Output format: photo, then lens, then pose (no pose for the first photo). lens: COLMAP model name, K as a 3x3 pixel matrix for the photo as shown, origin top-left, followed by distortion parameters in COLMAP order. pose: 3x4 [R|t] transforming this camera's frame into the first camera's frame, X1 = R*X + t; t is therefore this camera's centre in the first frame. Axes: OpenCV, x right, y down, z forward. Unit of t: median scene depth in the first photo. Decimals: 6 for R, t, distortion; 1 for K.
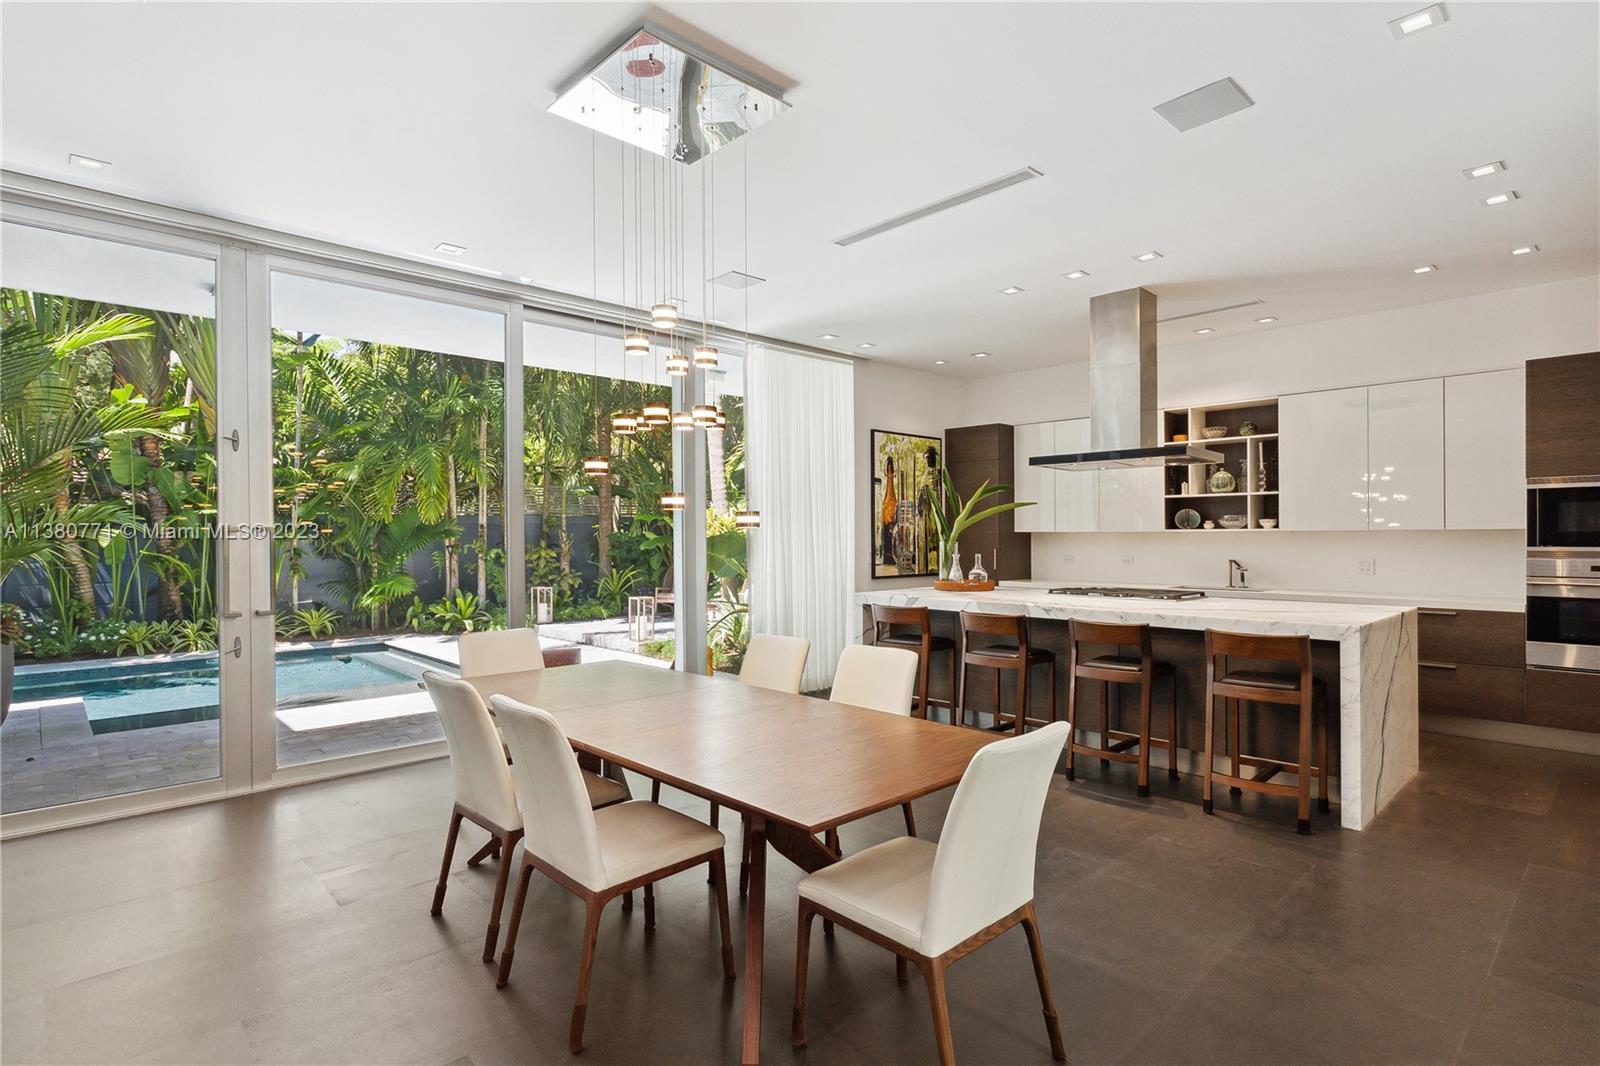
lens RADIAL K [[823.5, 0, 802.3], [0, 823.5, 533.1], [0, 0, 1]] dist [-0.001518, 0.000142]
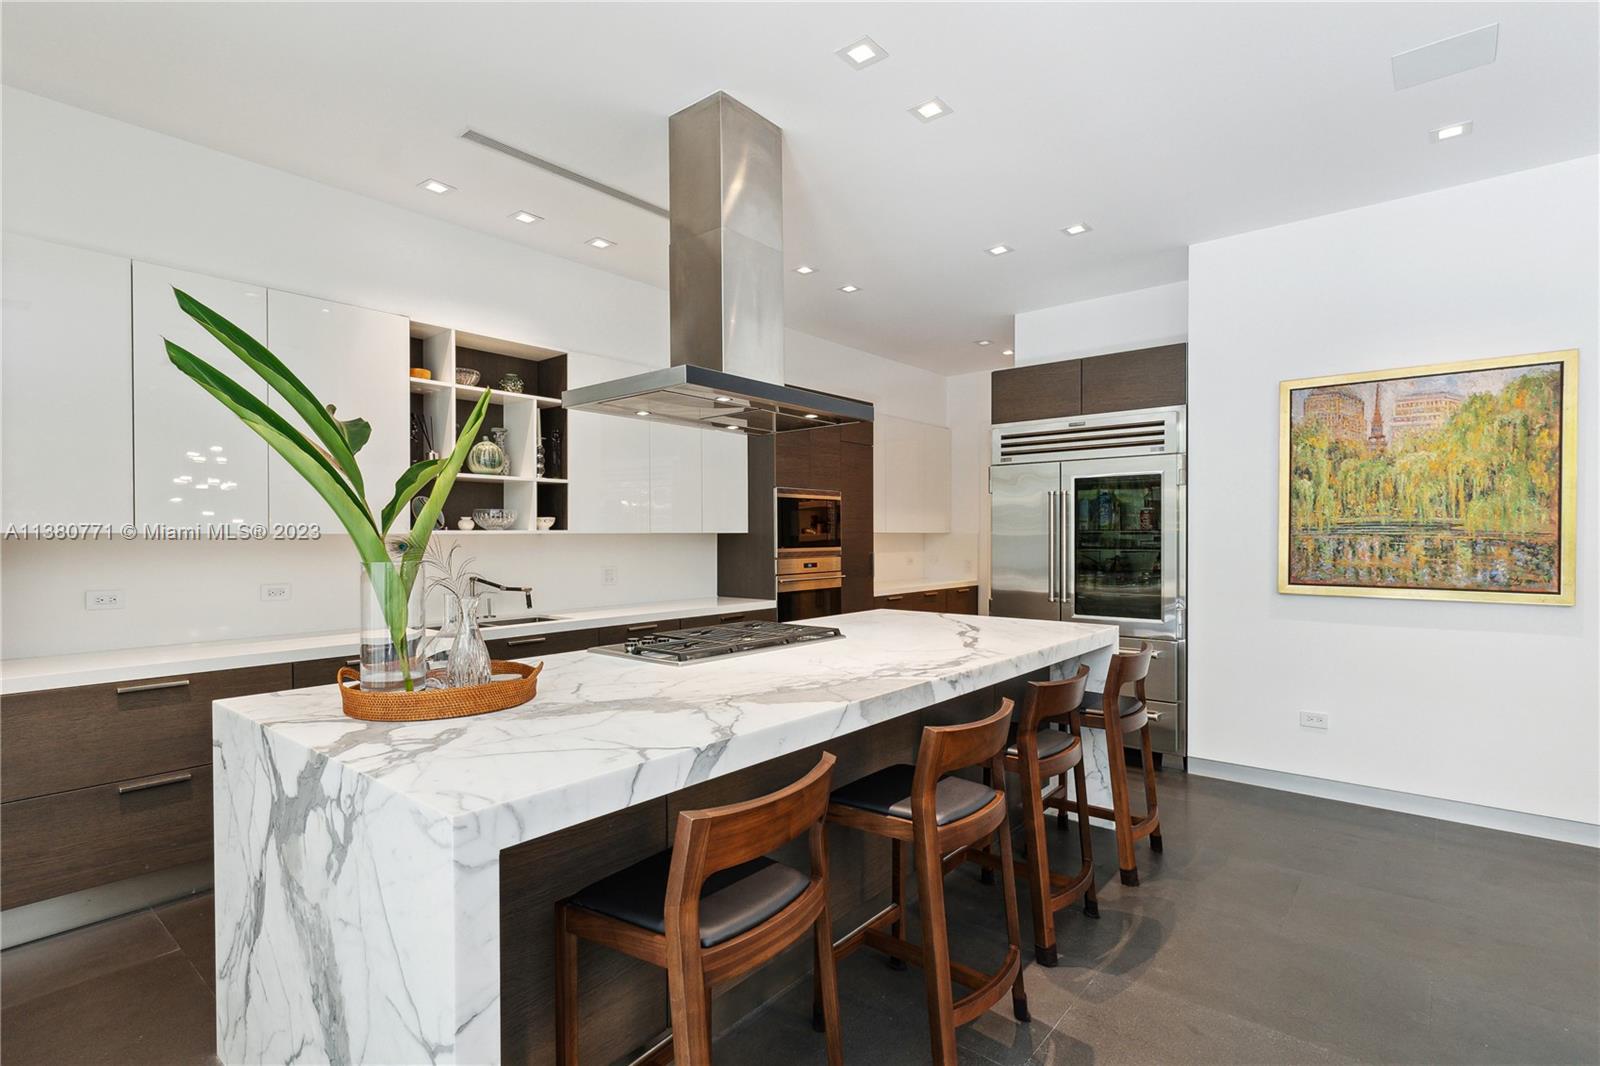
lens RADIAL K [[776.6, 0, 795.7], [0, 776.6, 542.0], [0, 0, 1]] dist [-0.004652, 0.000737]
pose [[-0.099300, -0.008850, 0.995018, -0.132571], [-0.000946, 0.999961, 0.008800, -0.001360], [-0.995057, -0.000067, -0.099304, 0.830581]]
